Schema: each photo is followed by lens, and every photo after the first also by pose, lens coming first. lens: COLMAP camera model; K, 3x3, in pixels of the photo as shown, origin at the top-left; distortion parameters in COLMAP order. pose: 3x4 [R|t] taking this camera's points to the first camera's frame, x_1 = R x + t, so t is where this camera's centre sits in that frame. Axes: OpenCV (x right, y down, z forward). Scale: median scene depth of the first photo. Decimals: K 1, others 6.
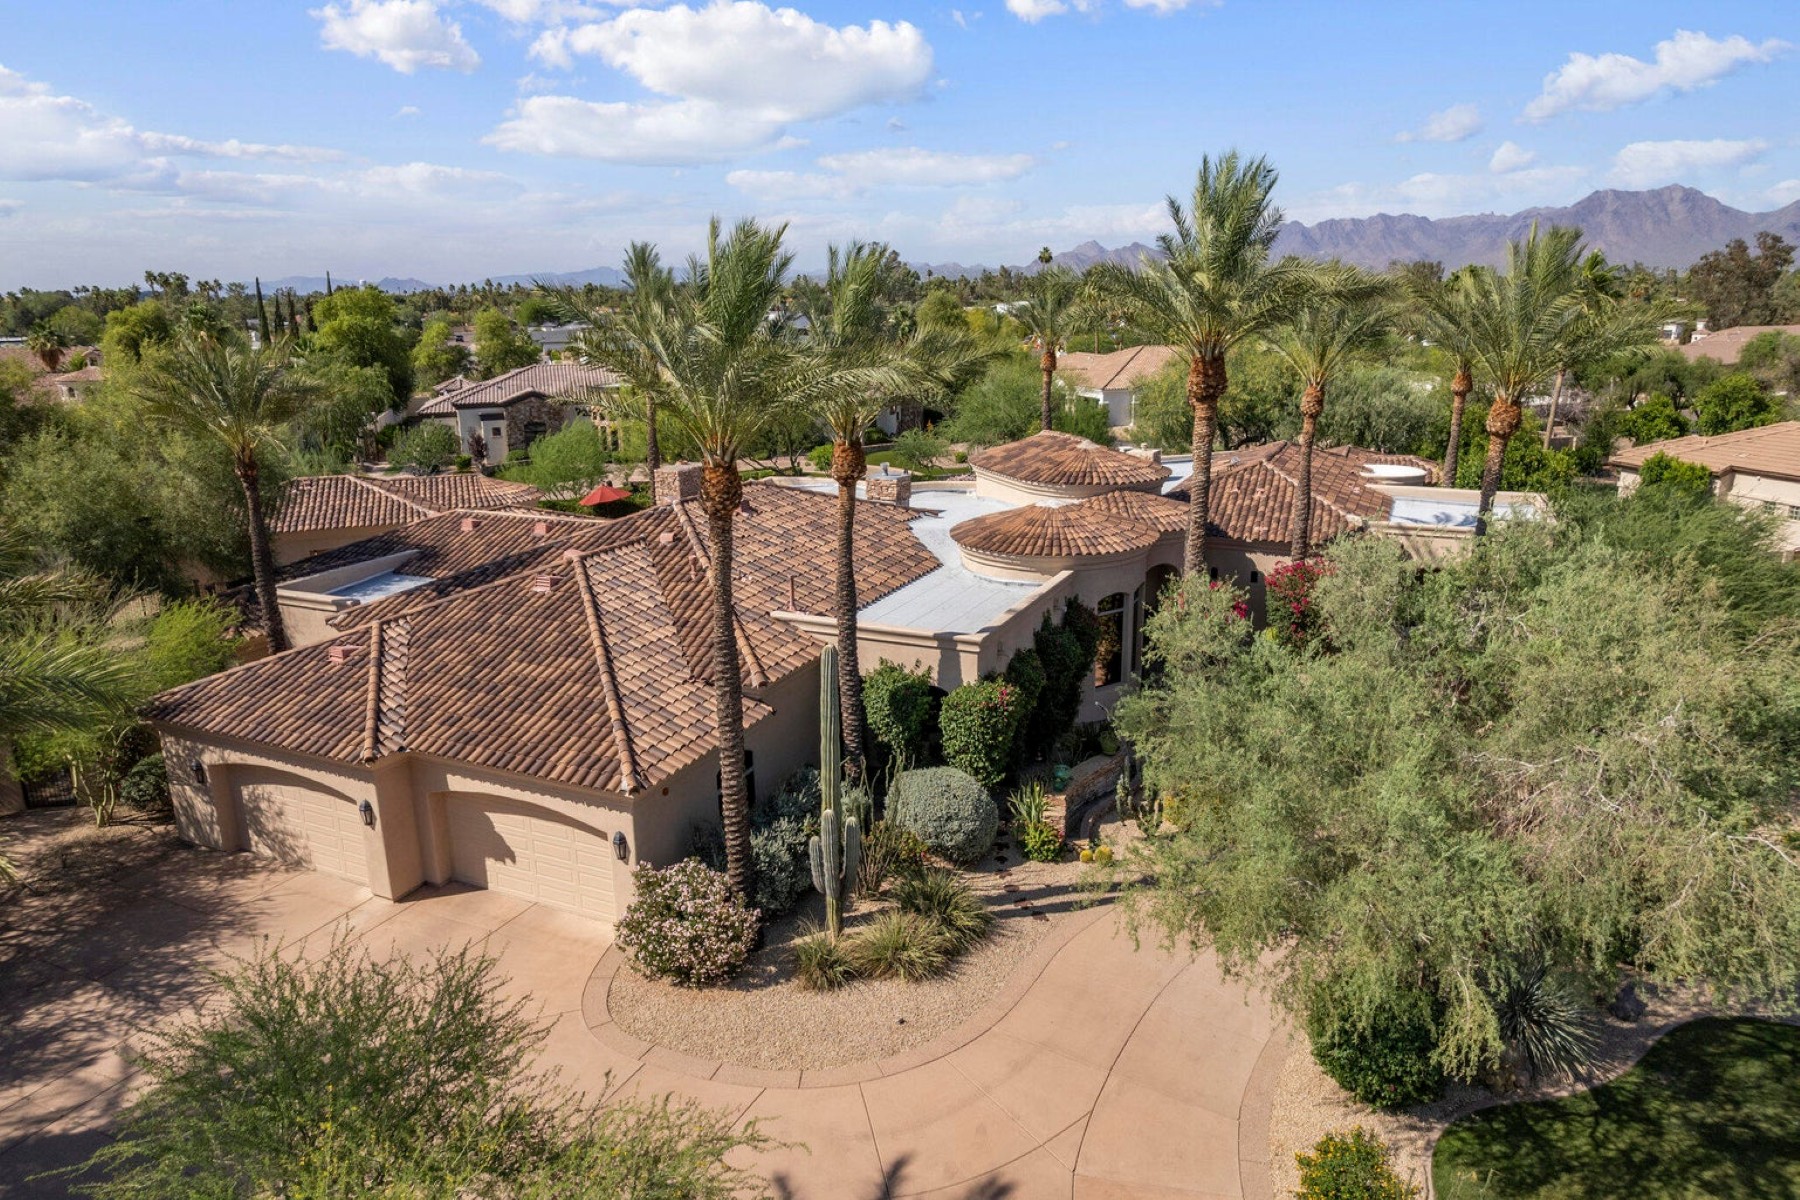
lens RADIAL K [[1161.9, 0, 905.7], [0, 1161.9, 597.9], [0, 0, 1]] dist [-0.027760, 0.021675]
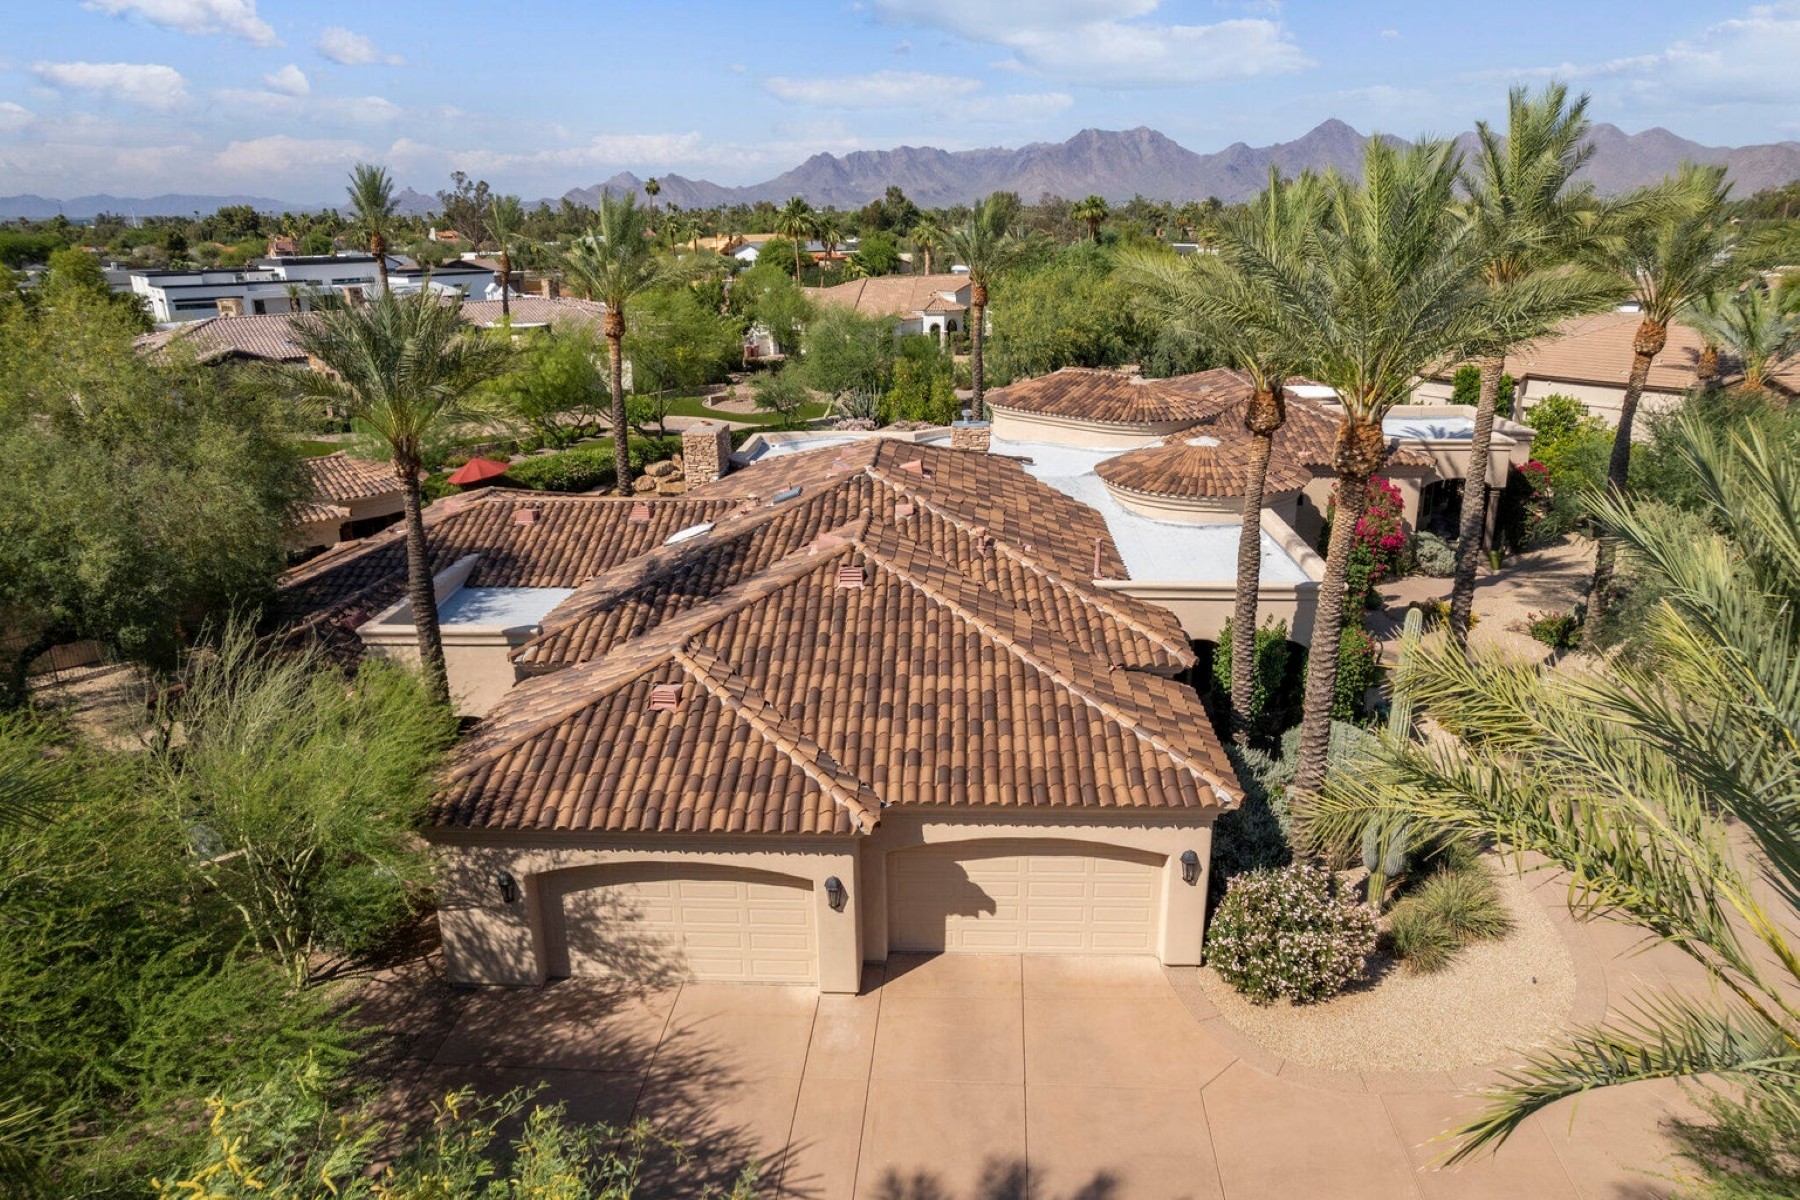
lens RADIAL K [[1161.9, 0, 899.3], [0, 1161.9, 604.3], [0, 0, 1]] dist [-0.027760, 0.021675]
pose [[0.929545, -0.118795, 0.349047, -0.617399], [0.098333, 0.992260, 0.075837, -0.057546], [-0.355355, -0.036171, 0.934031, 0.234855]]
